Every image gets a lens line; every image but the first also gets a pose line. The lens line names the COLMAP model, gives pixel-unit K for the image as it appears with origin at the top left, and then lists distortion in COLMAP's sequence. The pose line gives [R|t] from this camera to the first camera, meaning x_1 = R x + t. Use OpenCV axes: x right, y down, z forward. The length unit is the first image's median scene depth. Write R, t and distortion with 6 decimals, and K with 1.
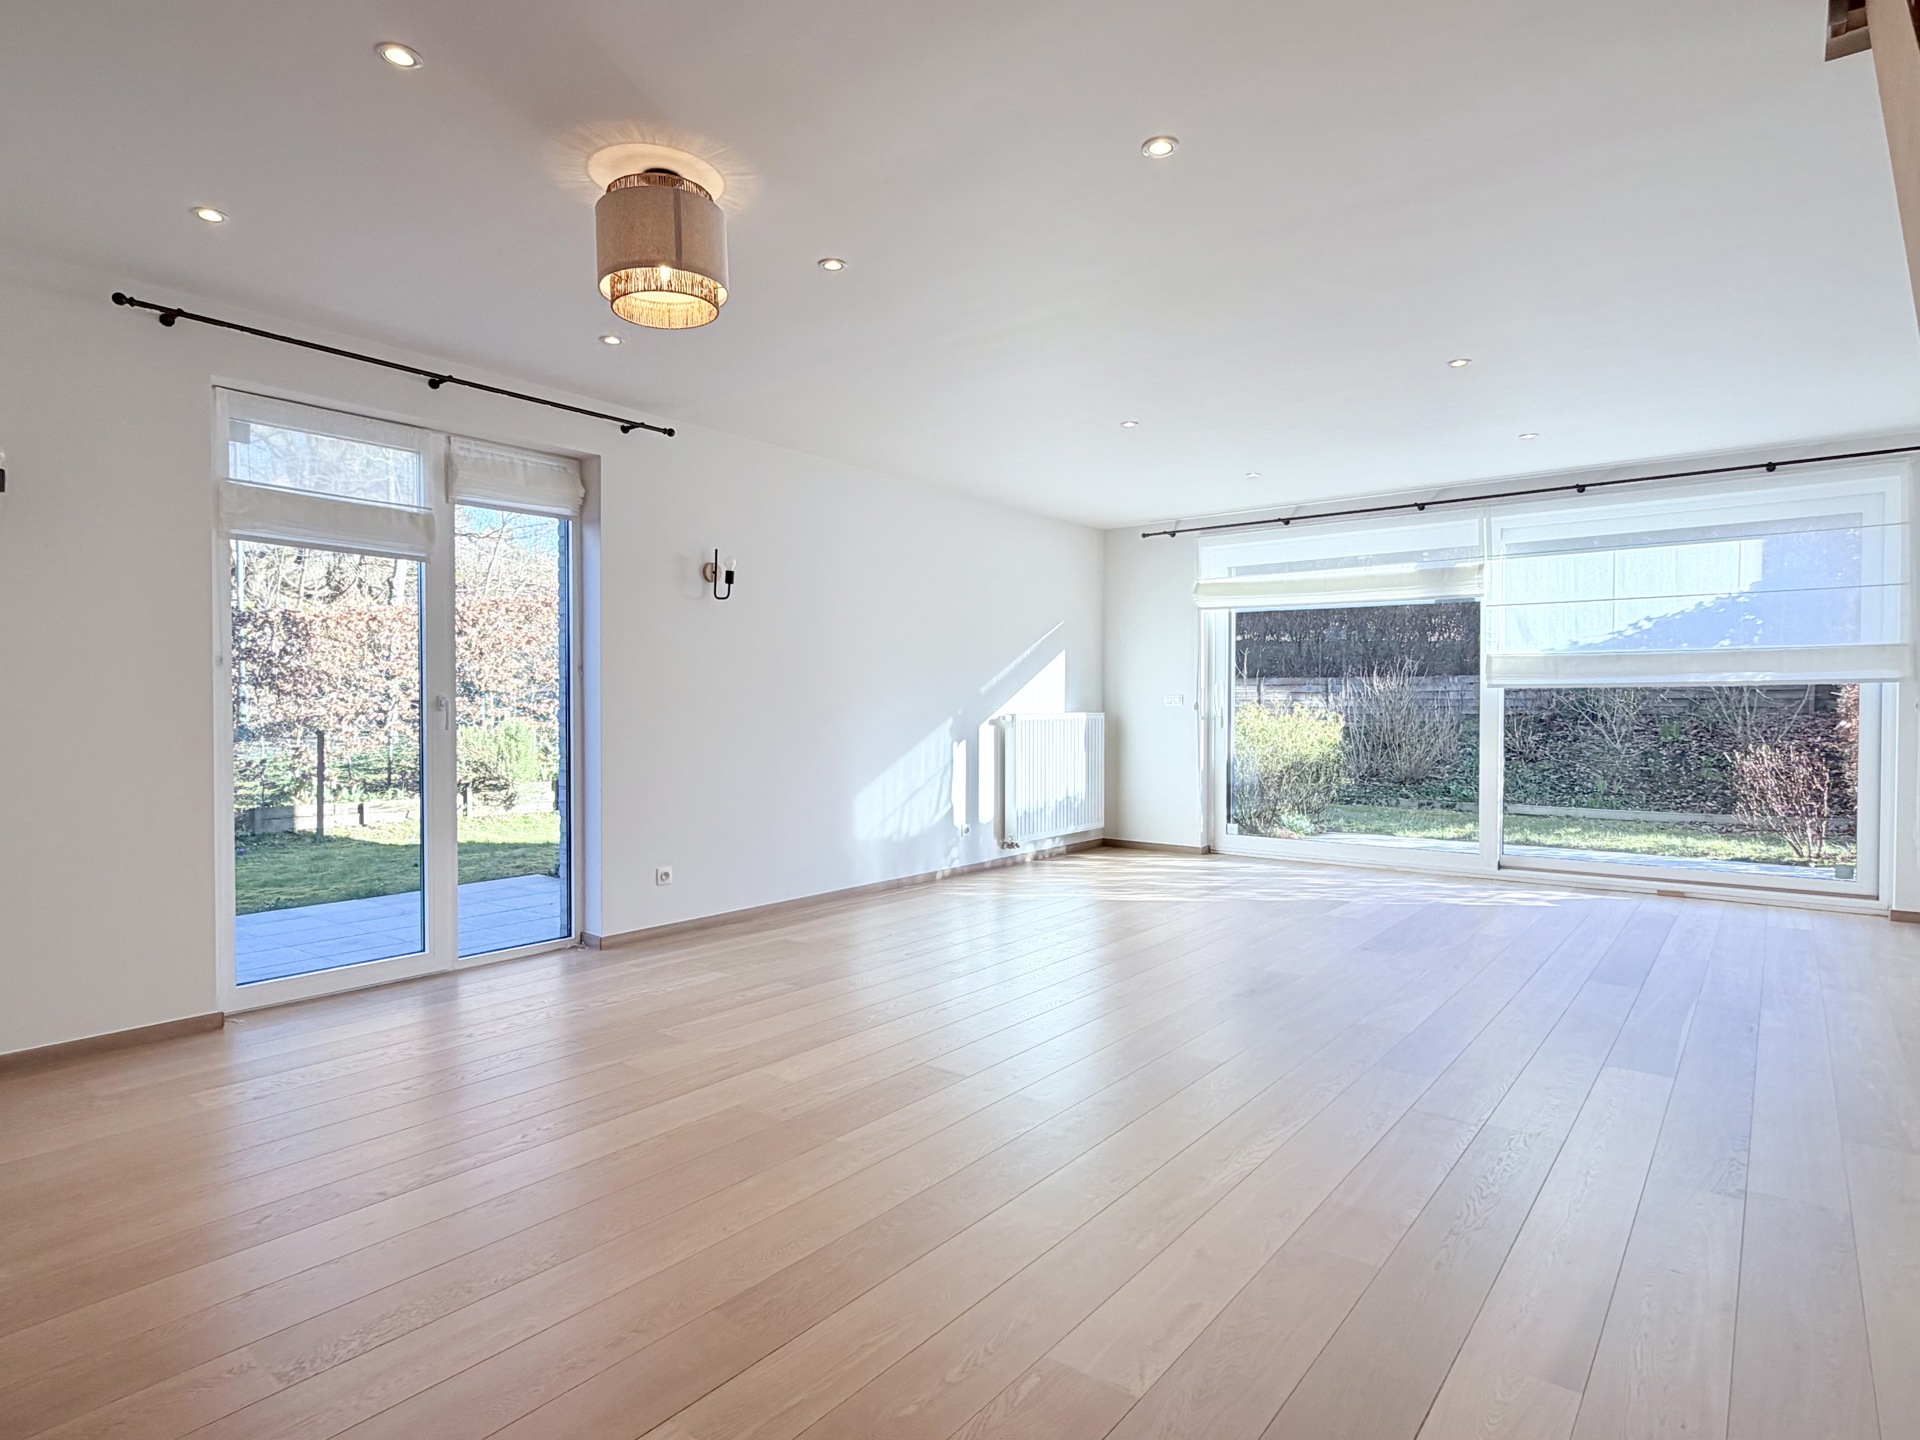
lens RADIAL K [[1046.7, 0, 958.7], [0, 1046.7, 727.8], [0, 0, 1]] dist [0.001277, 0.001629]
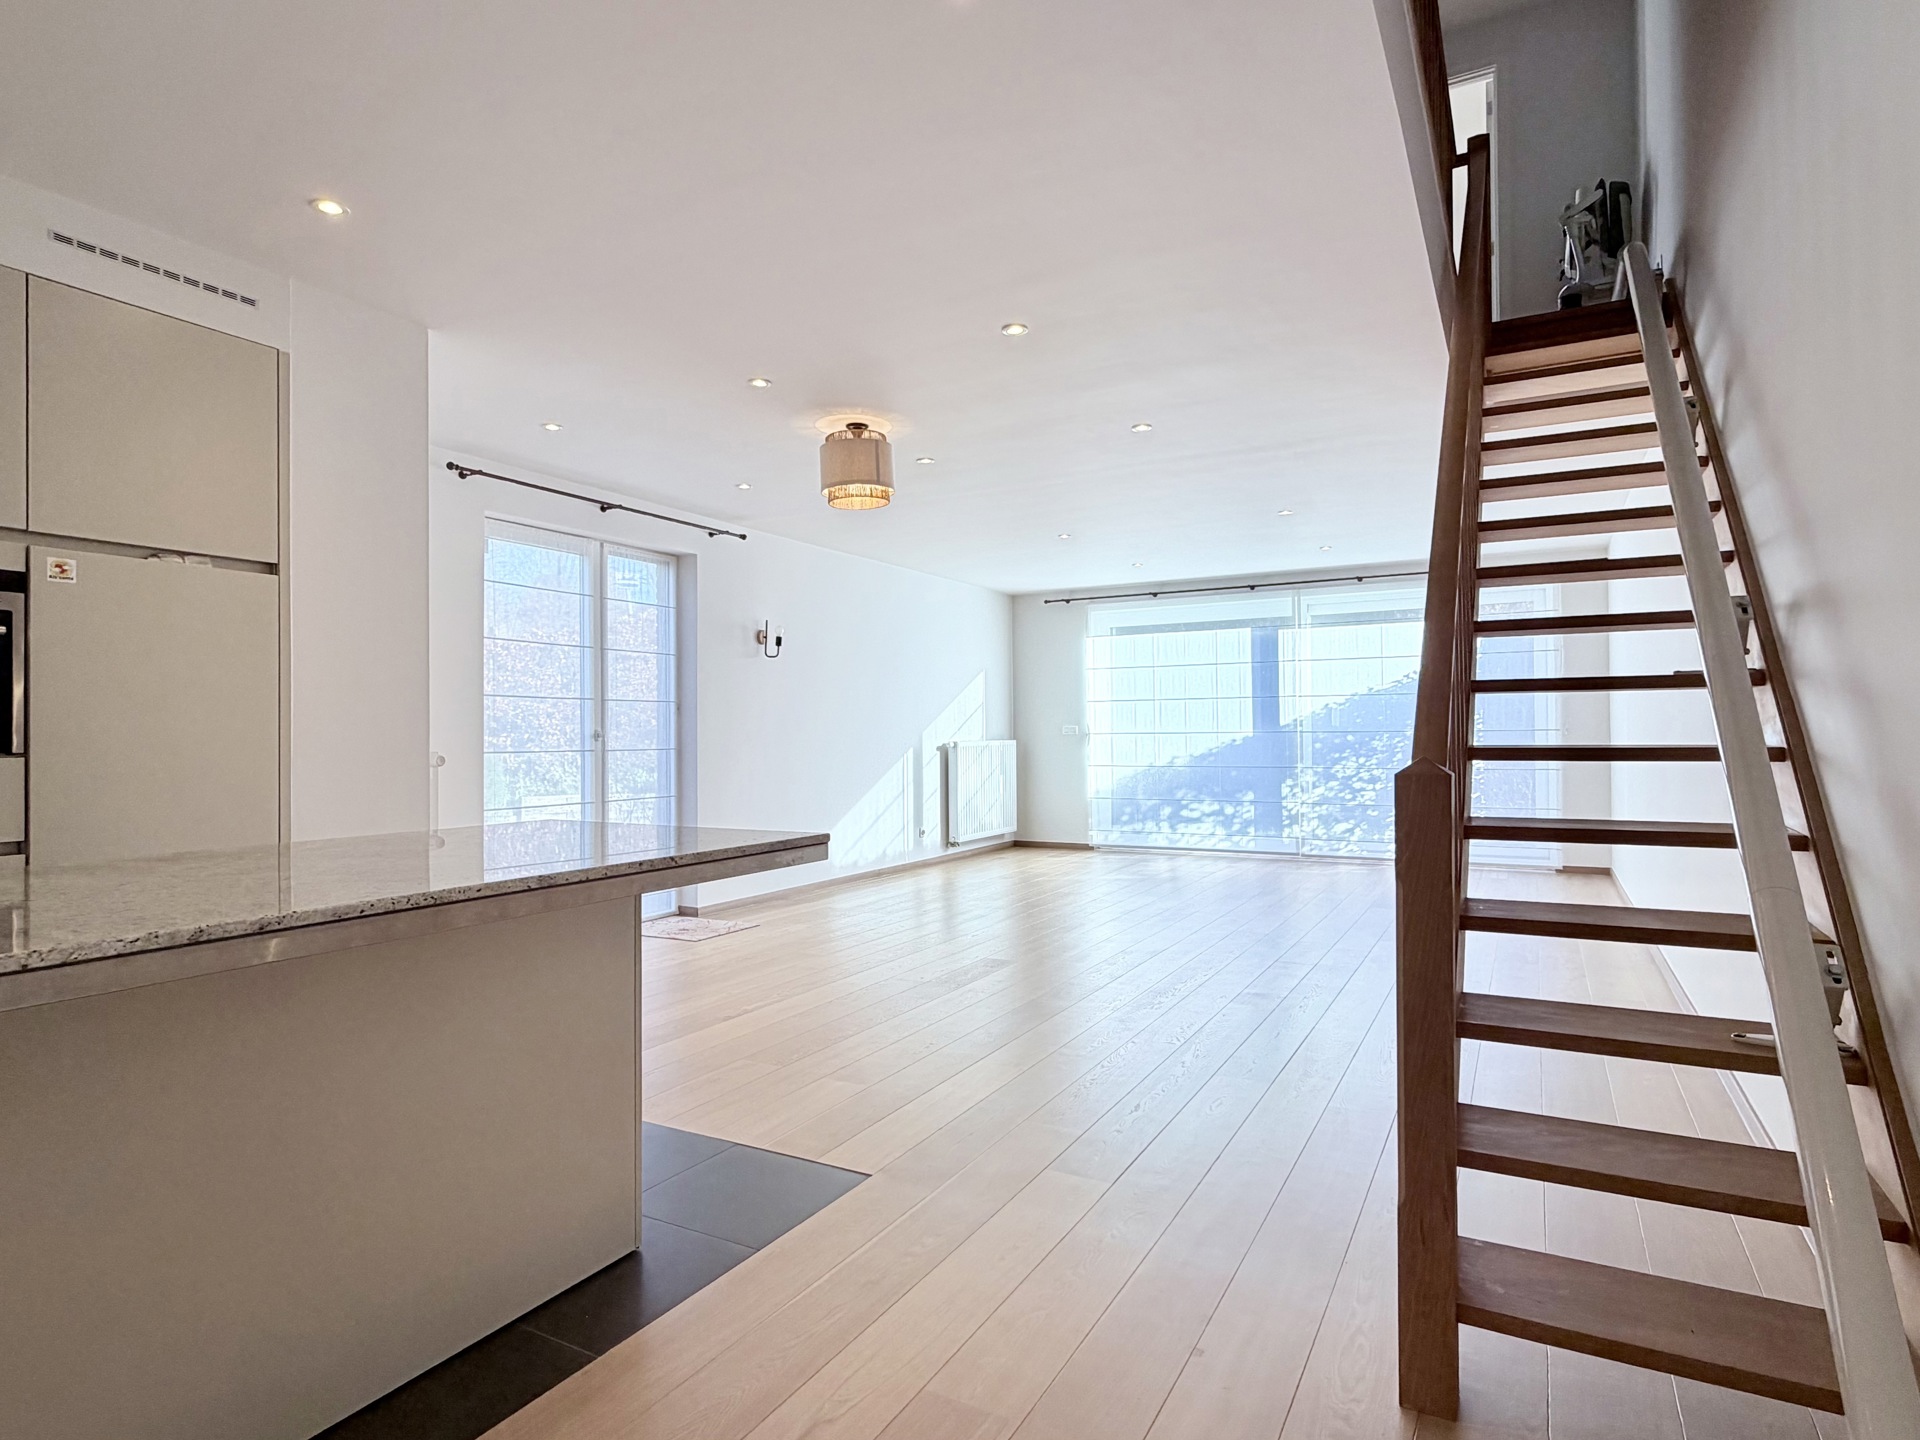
lens RADIAL K [[1046.7, 0, 962.2], [0, 1046.7, 733.5], [0, 0, 1]] dist [0.001277, 0.001629]
pose [[0.985726, -0.008353, 0.168152, -0.169408], [0.012348, 0.999665, -0.022728, 0.006958], [-0.167906, 0.024479, 0.985499, -0.291679]]
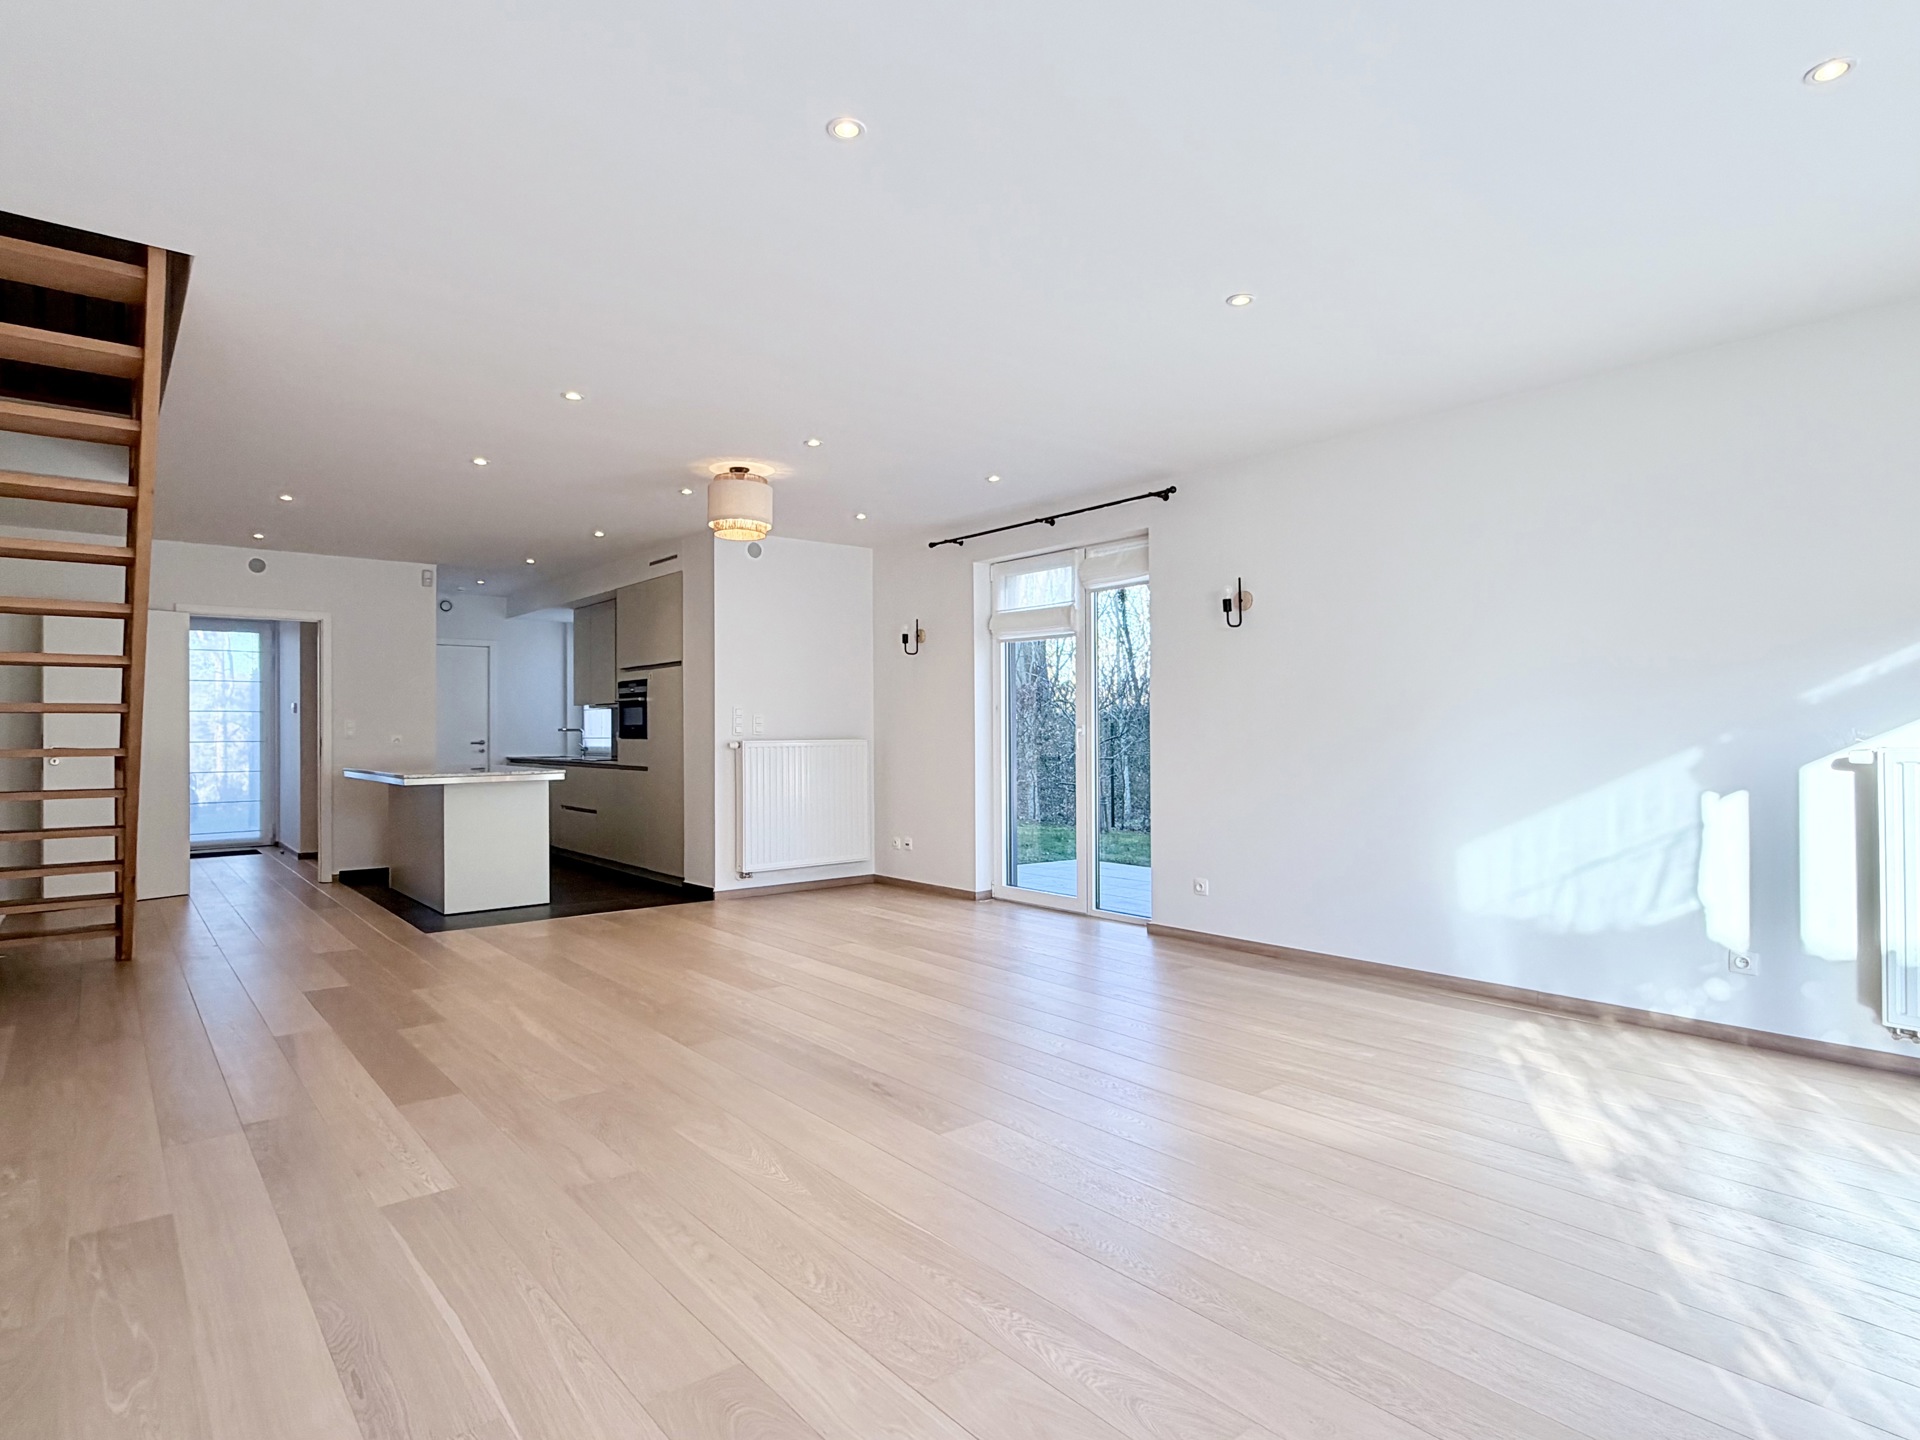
lens RADIAL K [[1046.7, 0, 960.7], [0, 1046.7, 712.4], [0, 0, 1]] dist [0.001277, 0.001629]
pose [[-0.208552, -0.010180, -0.977958, 0.663351], [-0.010347, 0.999913, -0.008202, -0.021820], [0.977956, 0.008409, -0.208640, 0.761918]]
